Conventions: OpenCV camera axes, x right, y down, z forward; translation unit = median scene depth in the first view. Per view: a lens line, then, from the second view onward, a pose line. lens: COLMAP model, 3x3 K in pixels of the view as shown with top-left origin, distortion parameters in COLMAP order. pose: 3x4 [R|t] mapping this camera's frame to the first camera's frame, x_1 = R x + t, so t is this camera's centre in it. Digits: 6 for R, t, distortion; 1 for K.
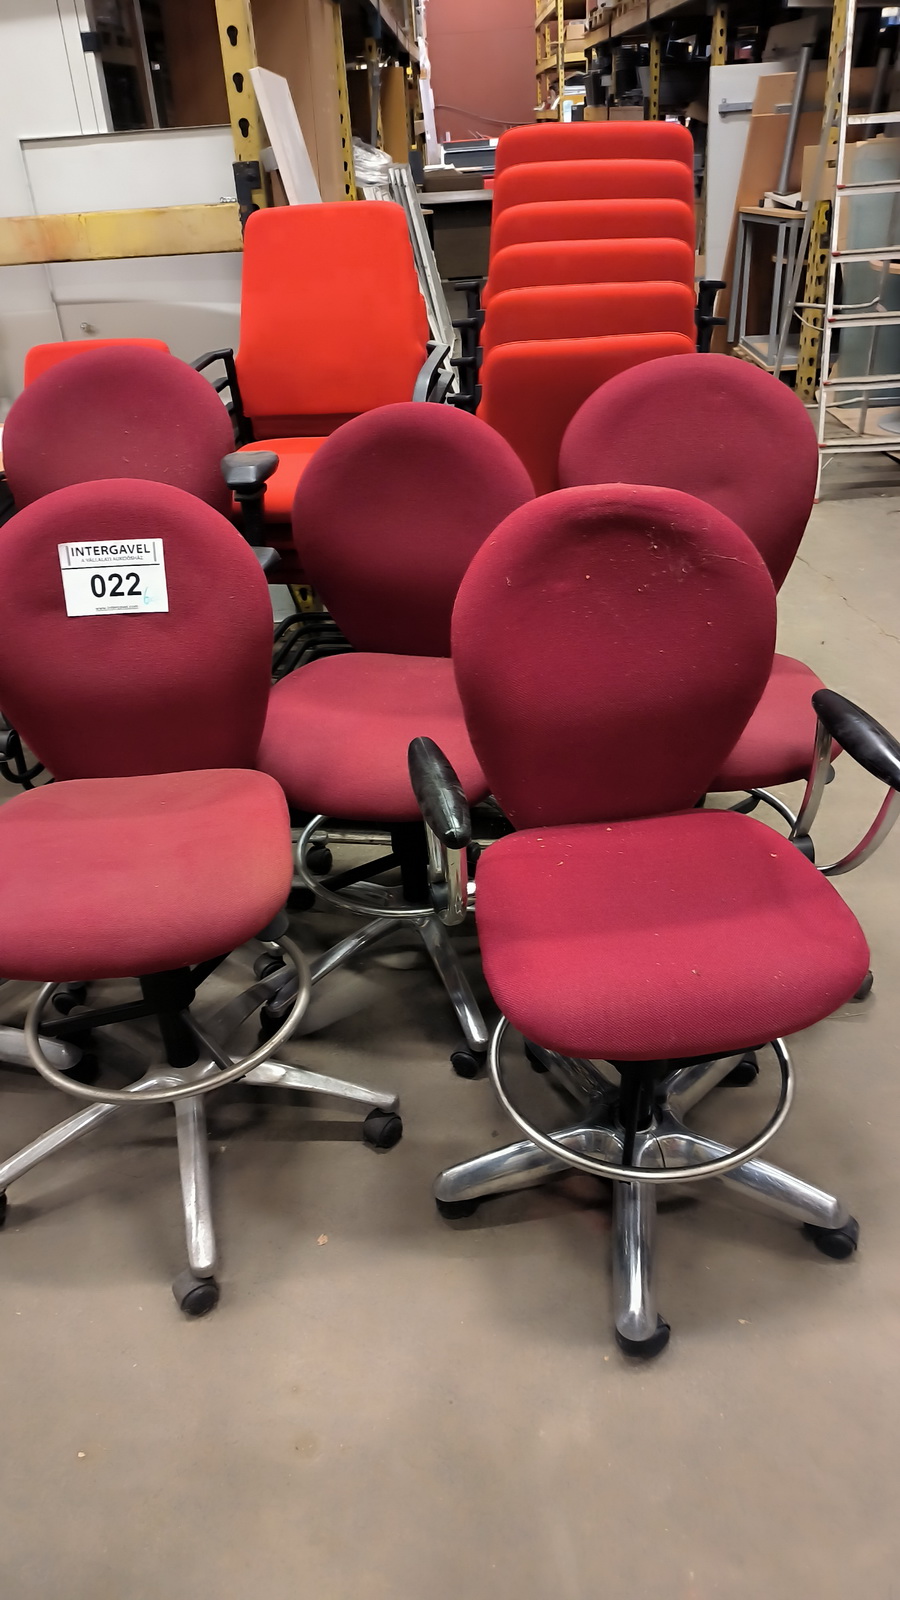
lens RADIAL K [[1130.8, 0, 444.2], [0, 1130.8, 801.3], [0, 0, 1]] dist [0.008493, -0.012562]
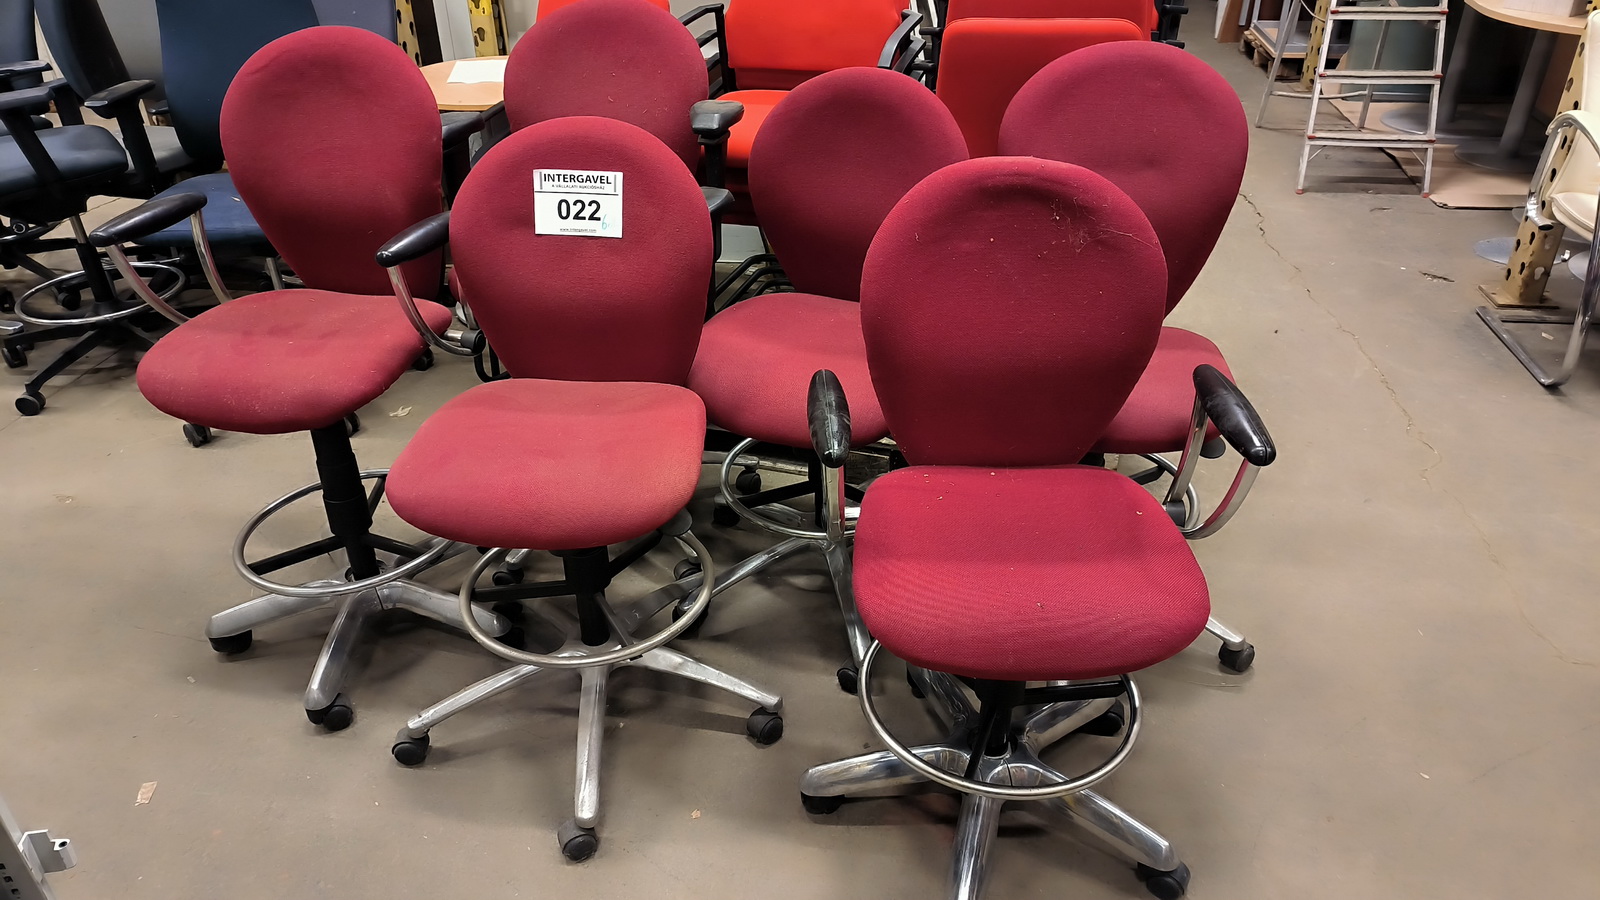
lens RADIAL K [[1130.8, 0, 795.9], [0, 1130.8, 450.7], [0, 0, 1]] dist [0.008493, -0.012562]
pose [[0.987611, 0.111175, -0.110745, 0.075066], [-0.111525, 0.993757, 0.003044, 0.020305], [0.110393, 0.009344, 0.993844, -0.096289]]
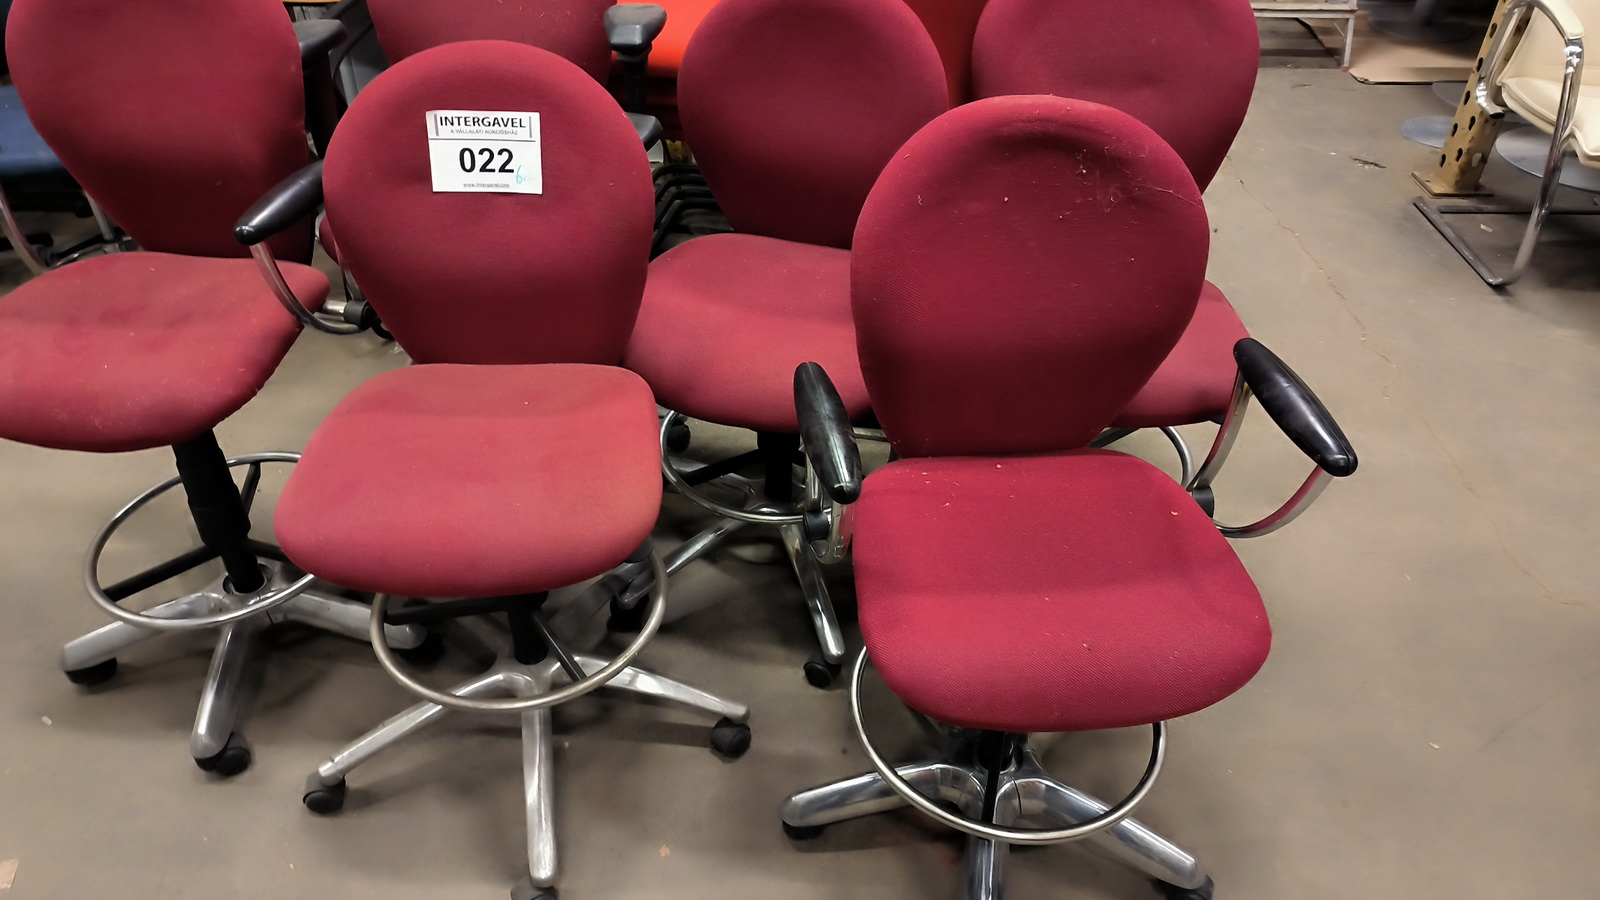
lens RADIAL K [[1130.8, 0, 773.7], [0, 1130.8, 444.2], [0, 0, 1]] dist [0.008493, -0.012562]
pose [[0.997185, 0.074841, -0.004546, -0.036321], [-0.073911, 0.991370, 0.108268, -0.078948], [0.012610, -0.107627, 0.994111, 0.065378]]
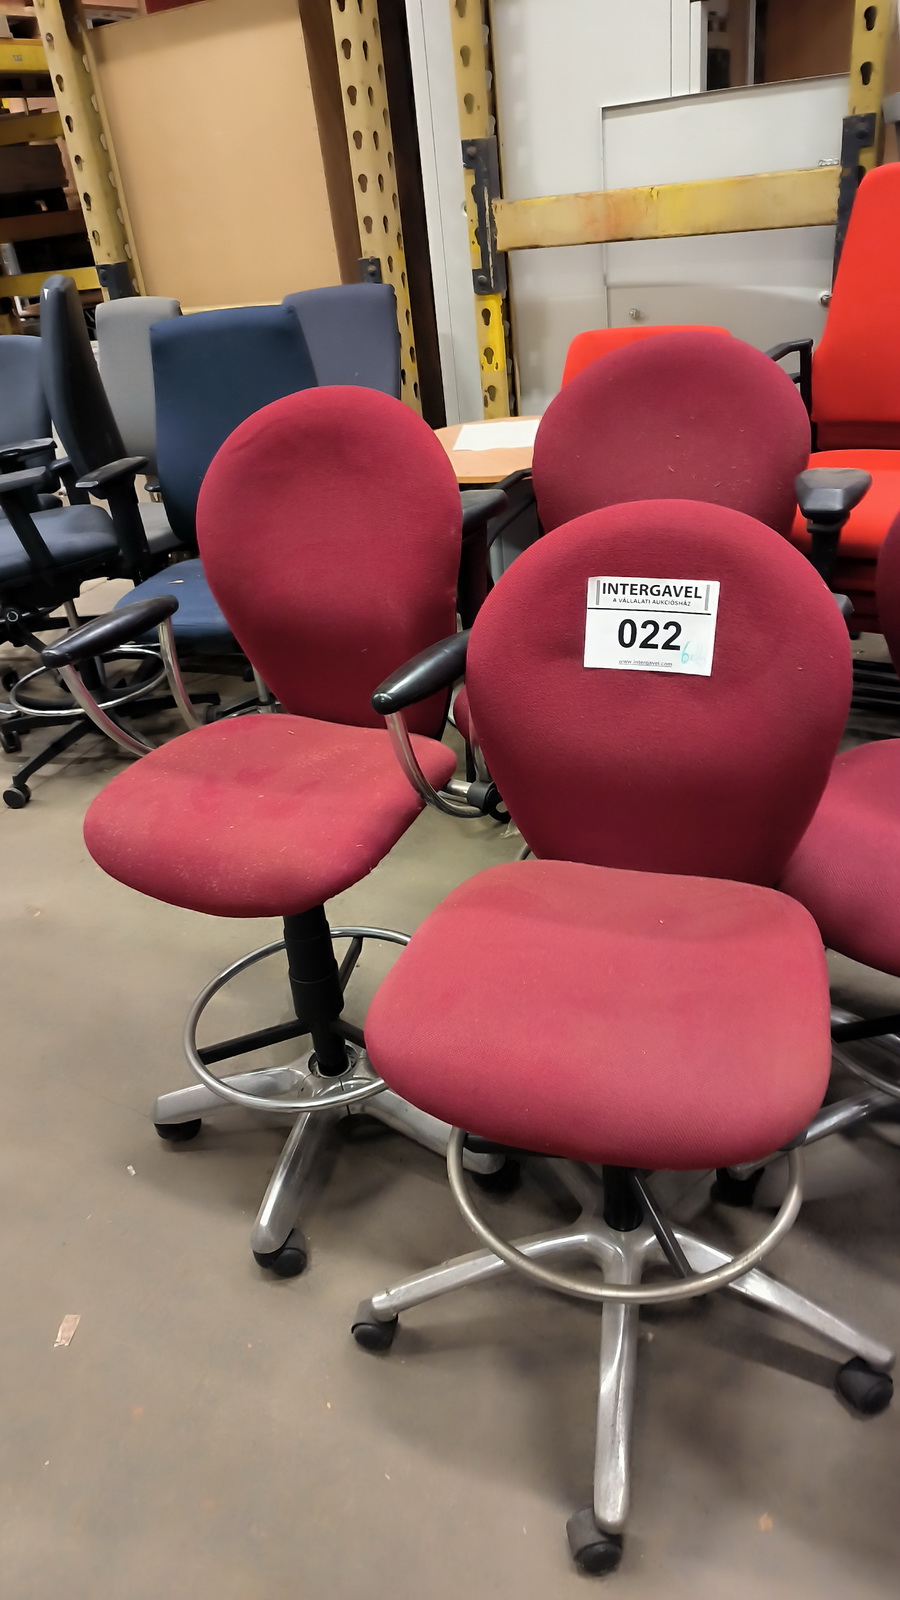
lens RADIAL K [[1130.8, 0, 434.8], [0, 1130.8, 811.6], [0, 0, 1]] dist [0.008493, -0.012562]
pose [[0.910886, 0.170159, -0.375942, -0.108925], [-0.165421, 0.985191, 0.045112, -0.080083], [0.378051, 0.021097, 0.925544, 0.217181]]
